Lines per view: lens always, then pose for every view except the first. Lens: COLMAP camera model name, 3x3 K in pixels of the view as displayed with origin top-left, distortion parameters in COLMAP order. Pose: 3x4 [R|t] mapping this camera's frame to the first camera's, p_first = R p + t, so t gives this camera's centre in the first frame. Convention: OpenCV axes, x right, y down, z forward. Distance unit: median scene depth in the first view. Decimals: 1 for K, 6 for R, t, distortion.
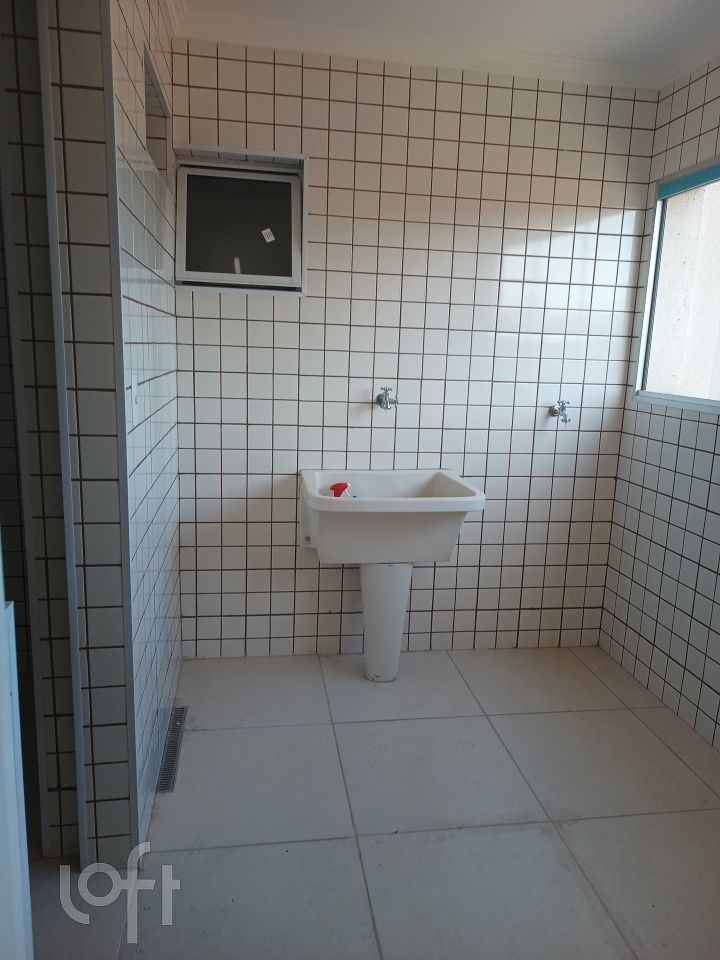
lens RADIAL K [[685.1, 0, 360.8], [0, 685.1, 484.0], [0, 0, 1]] dist [0.042427, -0.043009]
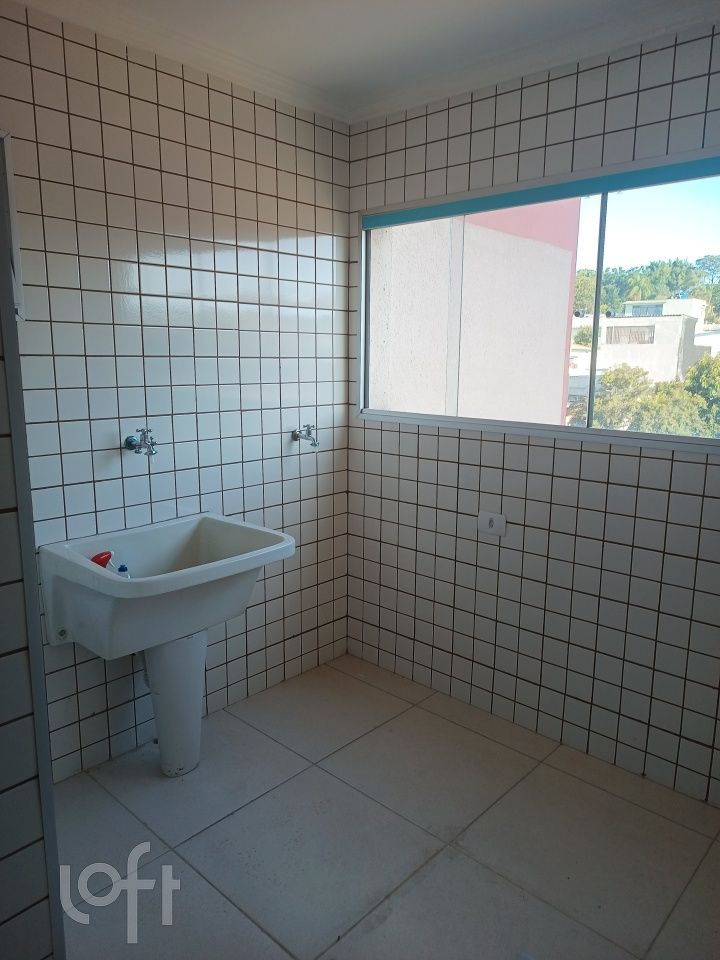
lens RADIAL K [[685.1, 0, 363.1], [0, 685.1, 483.9], [0, 0, 1]] dist [0.042427, -0.043009]
pose [[0.782733, -0.143466, 0.605596, -0.260960], [0.140520, 0.988680, 0.052596, -0.078780], [-0.606286, 0.043930, 0.794033, 0.172377]]
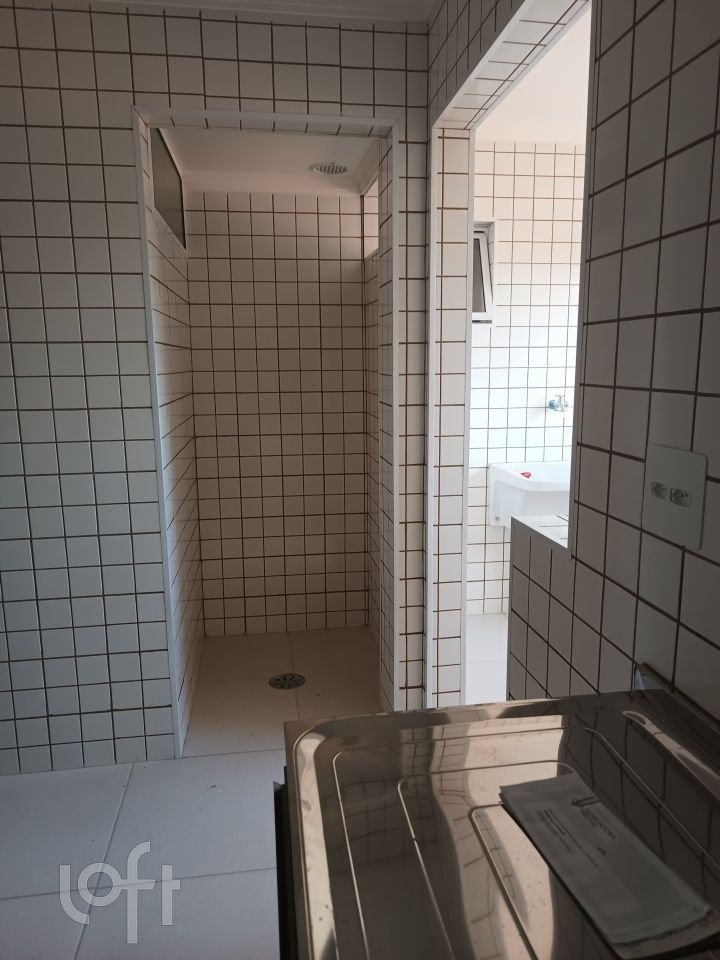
lens RADIAL K [[685.1, 0, 360.3], [0, 685.1, 482.5], [0, 0, 1]] dist [0.042427, -0.043009]
pose [[0.998779, -0.044634, -0.021197, -0.300375], [0.044255, 0.998857, -0.018038, 0.026231], [0.021977, 0.017078, 0.999613, -0.260124]]
